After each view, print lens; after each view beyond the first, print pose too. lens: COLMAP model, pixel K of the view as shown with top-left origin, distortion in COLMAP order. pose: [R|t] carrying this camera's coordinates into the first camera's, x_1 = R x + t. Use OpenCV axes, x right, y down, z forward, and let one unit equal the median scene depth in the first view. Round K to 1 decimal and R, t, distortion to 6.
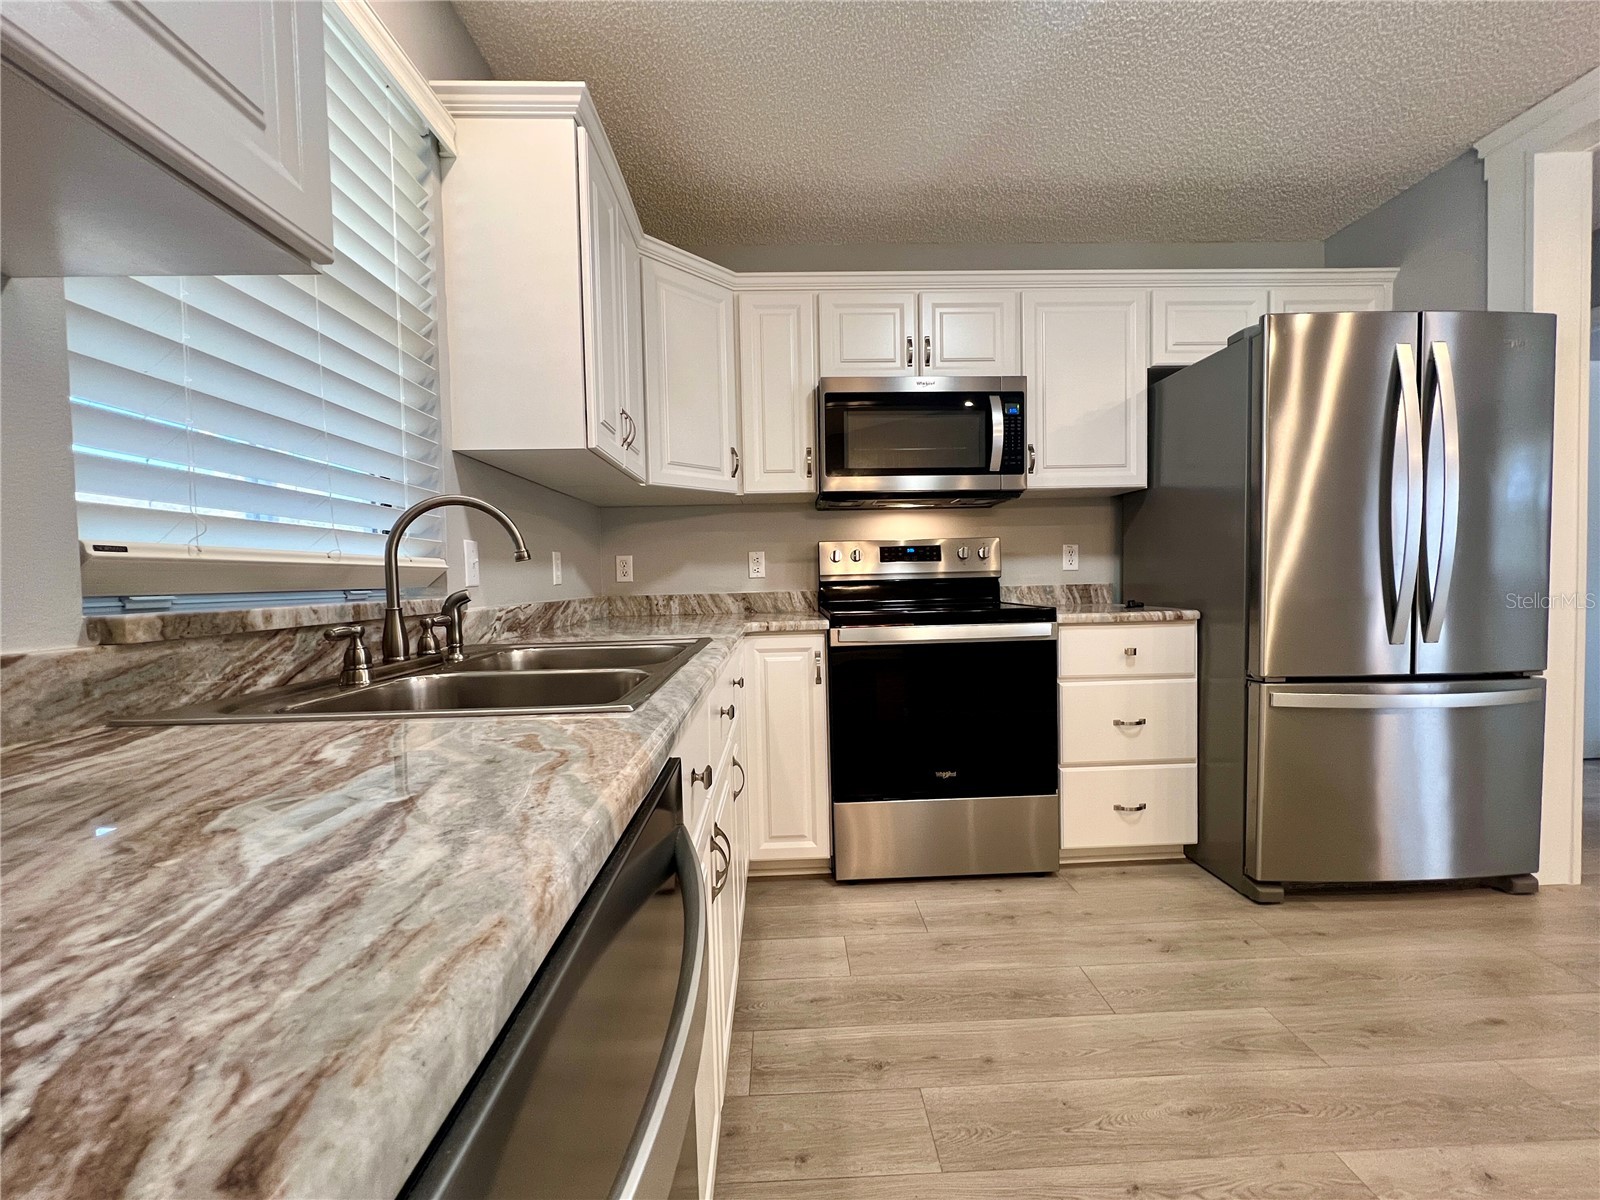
lens RADIAL K [[659.6, 0, 804.5], [0, 659.6, 602.3], [0, 0, 1]] dist [-0.004577, -0.000083]
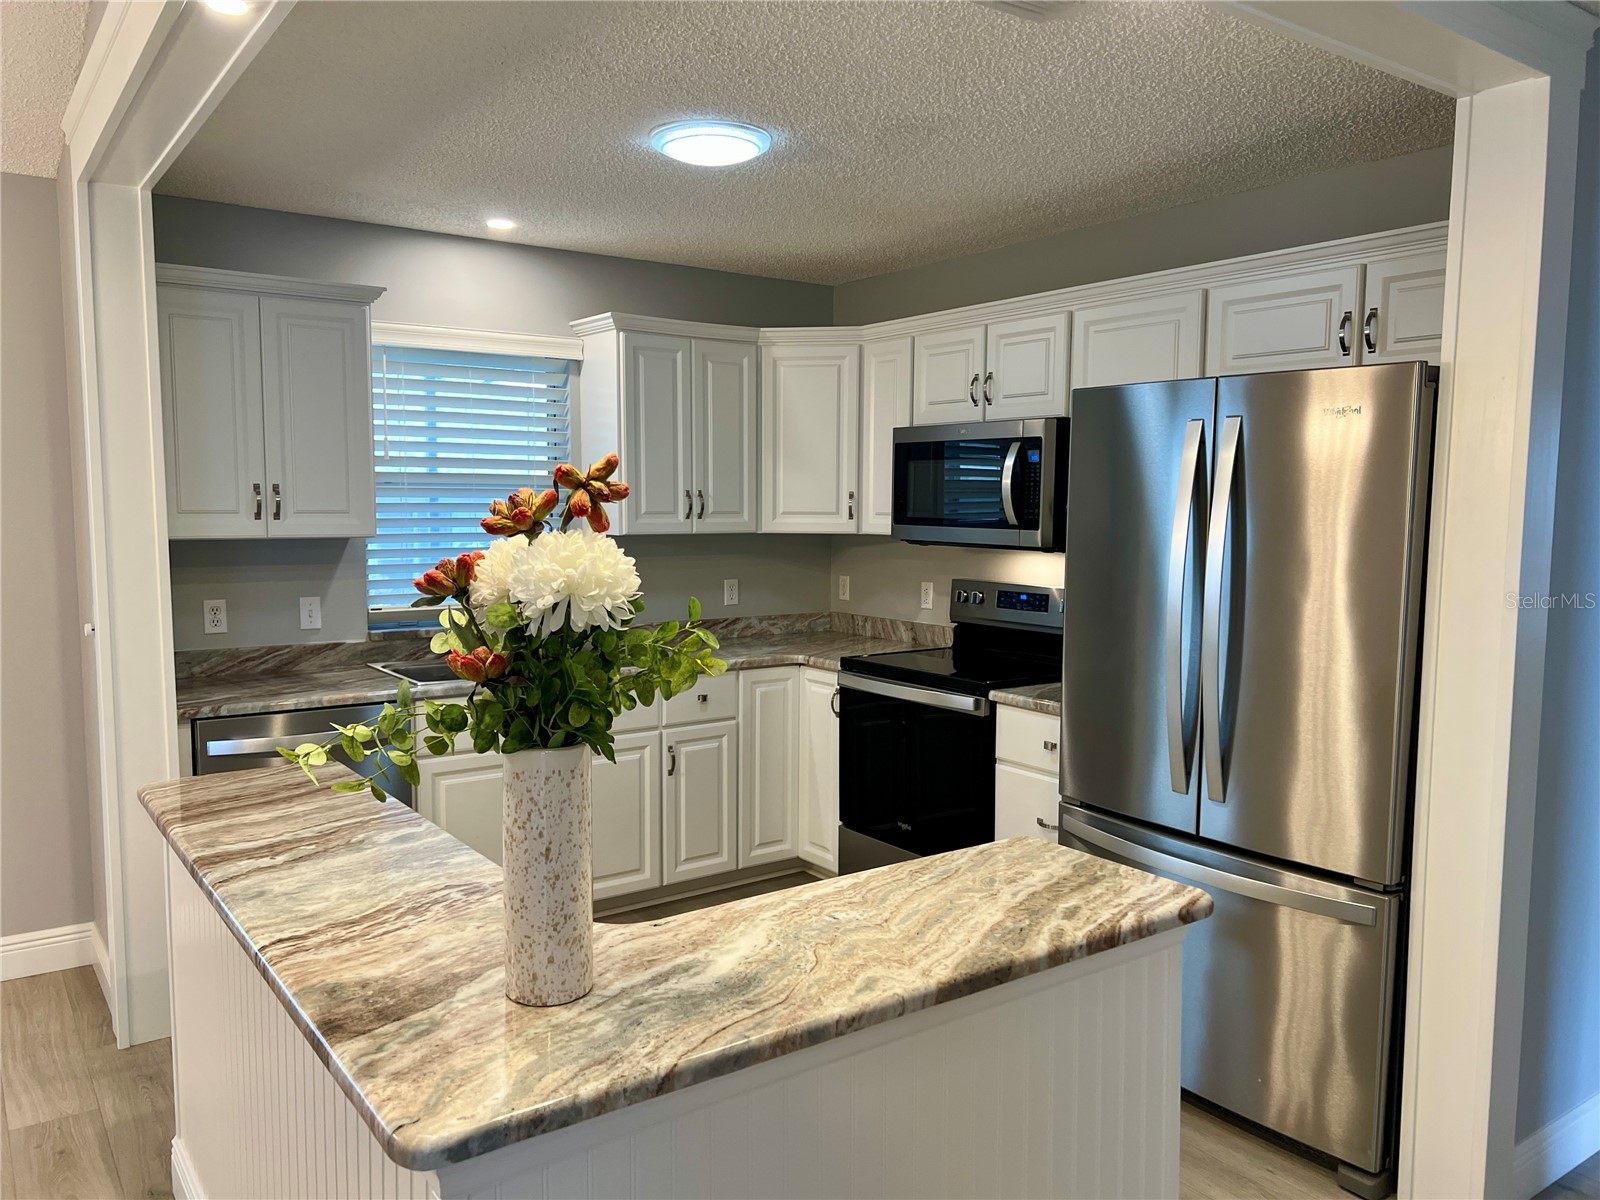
lens RADIAL K [[1186.9, 0, 800.4], [0, 1186.9, 601.5], [0, 0, 1]] dist [0.044417, -0.004247]
pose [[0.552861, 0.096969, -0.827612, 1.552271], [-0.048310, 0.995265, 0.084340, -0.226461], [0.831872, -0.006647, 0.554928, -0.157098]]
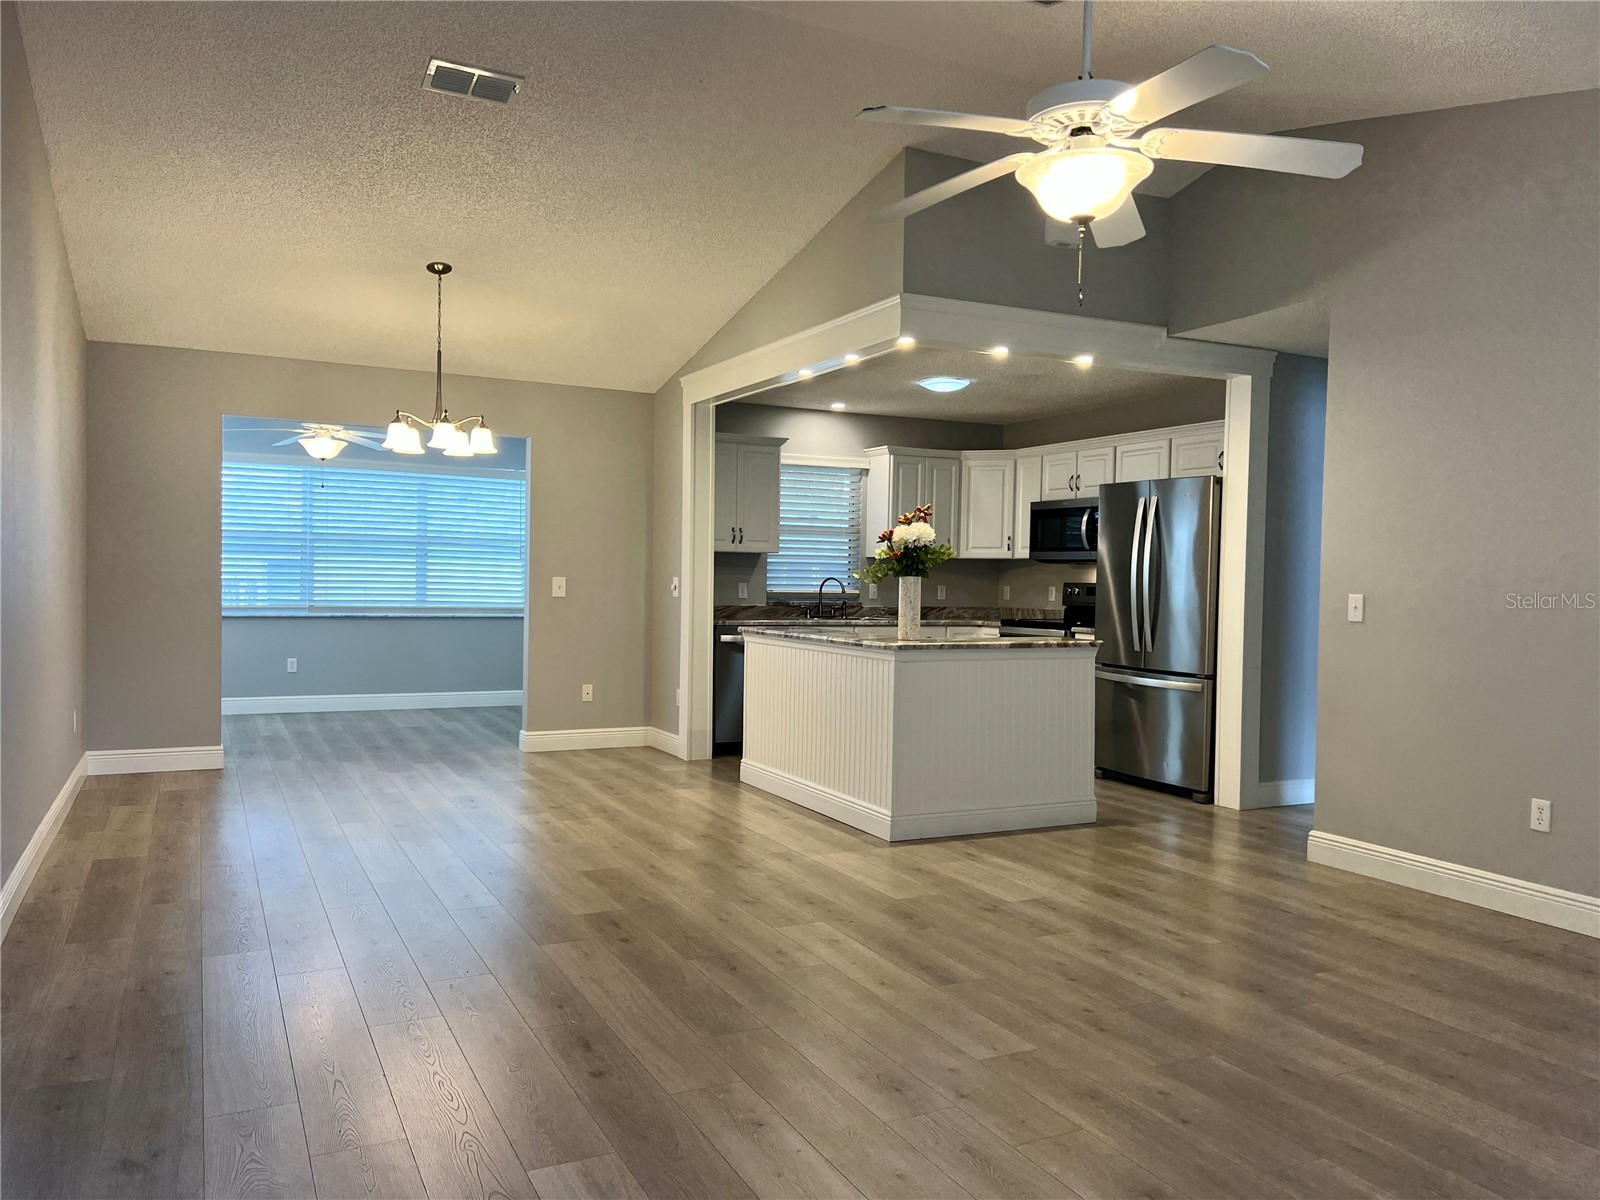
lens RADIAL K [[1186.9, 0, 765.5], [0, 1186.9, 616.3], [0, 0, 1]] dist [0.044417, -0.004247]
pose [[0.387825, 0.058254, -0.919890, 3.140646], [-0.060275, 0.997468, 0.037755, -0.085893], [0.919760, 0.040804, 0.390354, -1.166543]]
